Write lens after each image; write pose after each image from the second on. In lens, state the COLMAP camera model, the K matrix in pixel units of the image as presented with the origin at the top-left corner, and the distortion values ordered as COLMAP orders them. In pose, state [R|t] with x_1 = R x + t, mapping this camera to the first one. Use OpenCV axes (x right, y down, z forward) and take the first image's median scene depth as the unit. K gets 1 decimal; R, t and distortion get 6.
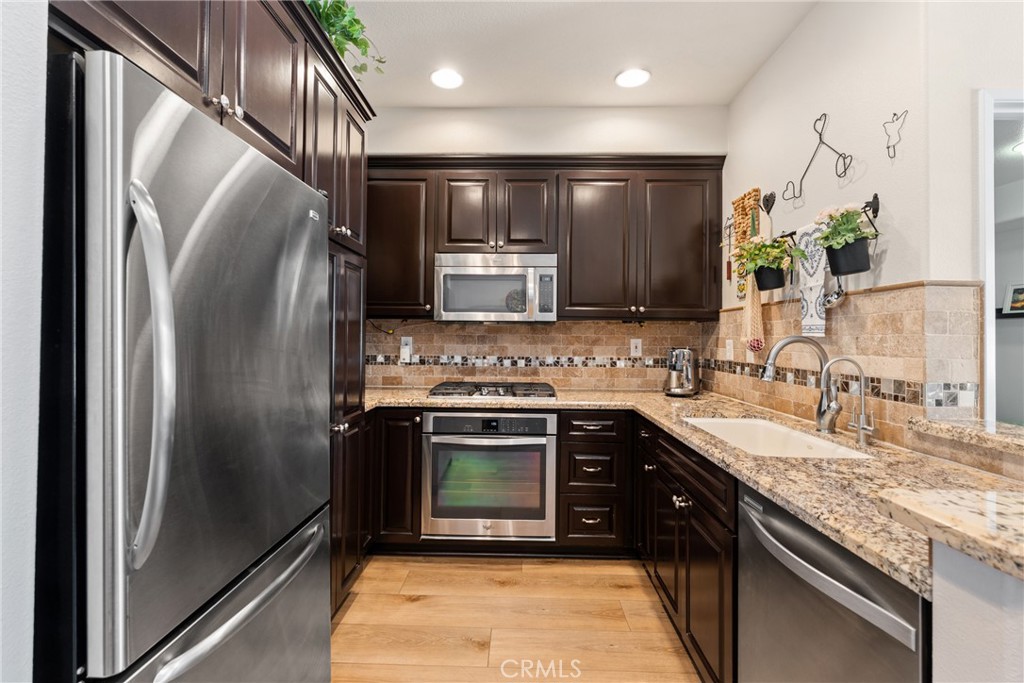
lens RADIAL K [[443.4, 0, 509.3], [0, 443.4, 329.6], [0, 0, 1]] dist [-0.000558, -0.000190]
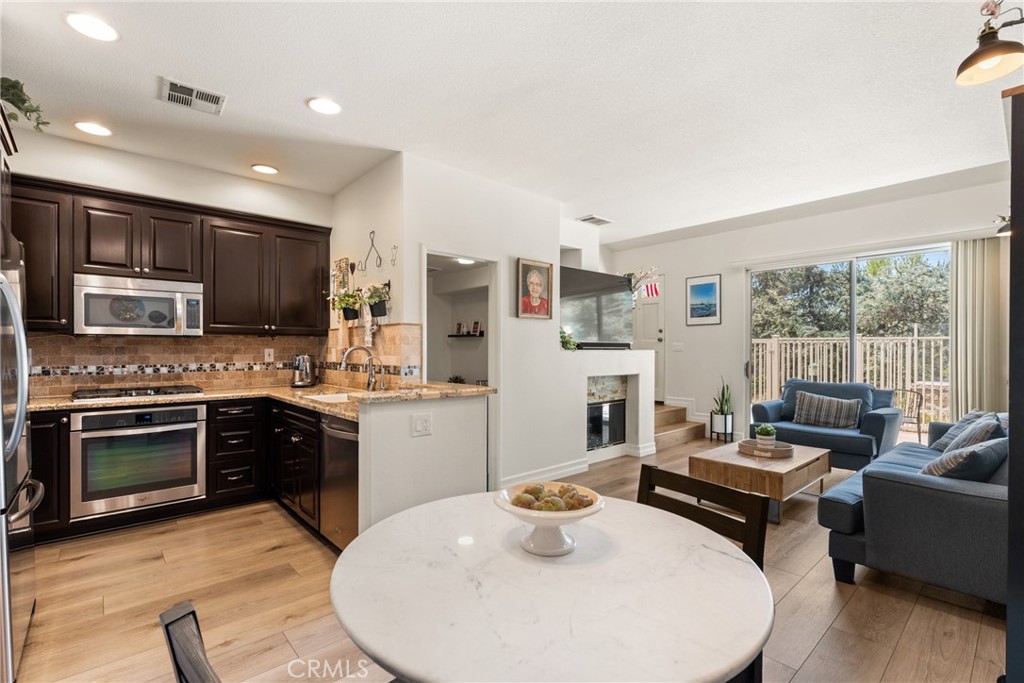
lens RADIAL K [[469.2, 0, 510.2], [0, 469.2, 349.9], [0, 0, 1]] dist [-0.000577, -0.000027]
pose [[0.730691, -0.011220, 0.682616, -0.190273], [-0.004994, 0.999750, 0.021778, -0.012630], [-0.682690, -0.019322, 0.730452, -0.678189]]
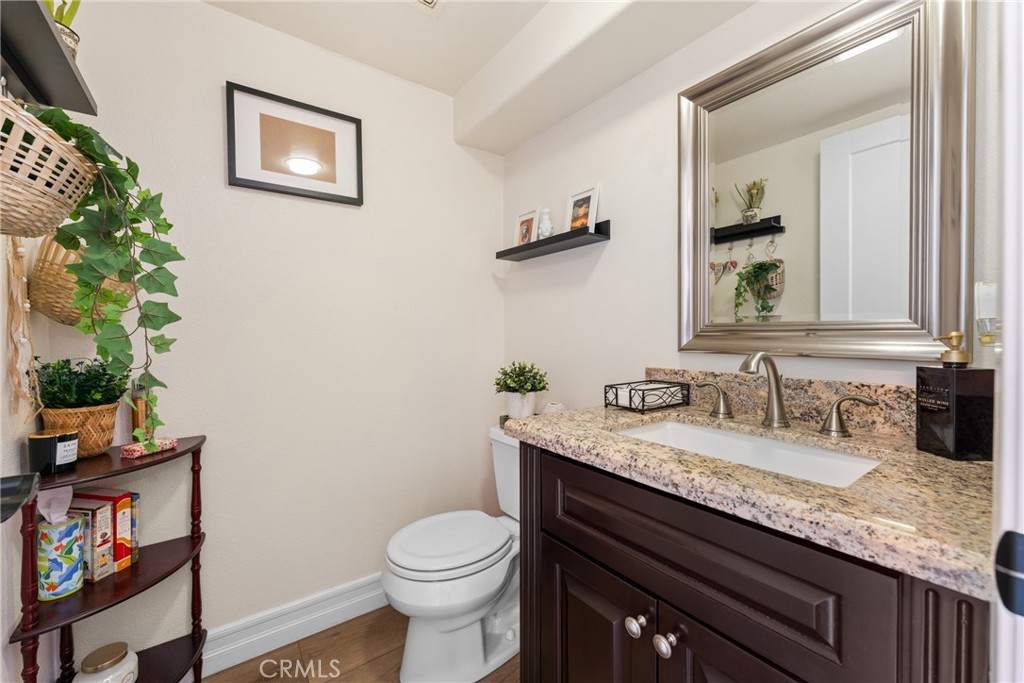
lens RADIAL K [[414.2, 0, 514.3], [0, 414.2, 332.9], [0, 0, 1]] dist [-0.001100, -0.000055]
pose [[0.786319, -0.012362, 0.617698, 0.711205], [0.001978, 0.999845, 0.017491, 0.096594], [-0.617818, -0.012532, 0.786221, 0.589132]]
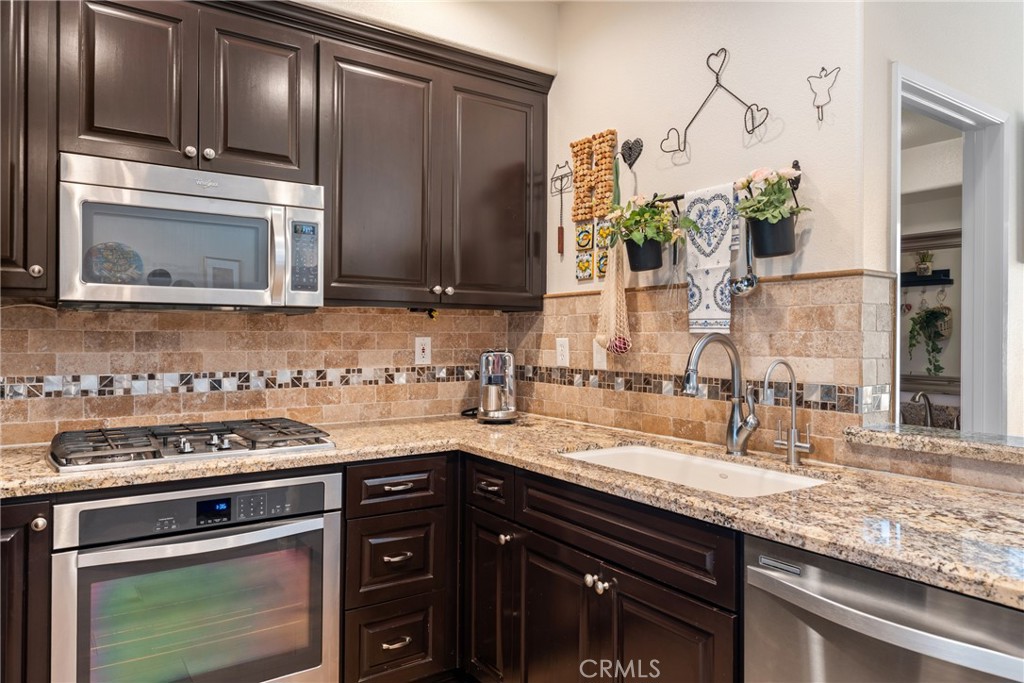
lens RADIAL K [[679.1, 0, 510.5], [0, 679.1, 334.3], [0, 0, 1]] dist [0.004737, 0.000575]
pose [[0.810637, -0.004660, 0.585530, -0.222969], [-0.006753, 0.999827, 0.017307, -0.000862], [-0.585509, -0.017984, 0.810466, 0.178380]]
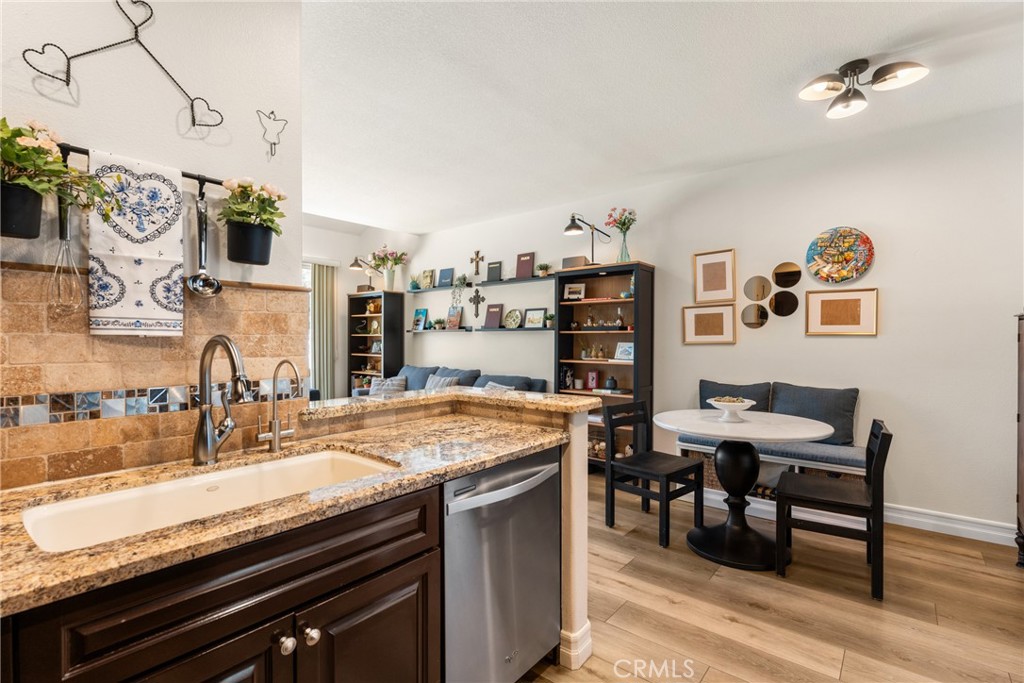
lens RADIAL K [[470.5, 0, 512.0], [0, 470.5, 341.5], [0, 0, 1]] dist [-0.001789, -0.000118]
pose [[-0.786783, -0.011631, 0.617121, -0.125692], [-0.017037, 0.999851, -0.002876, 0.012450], [-0.616995, -0.012777, -0.786863, 0.905908]]
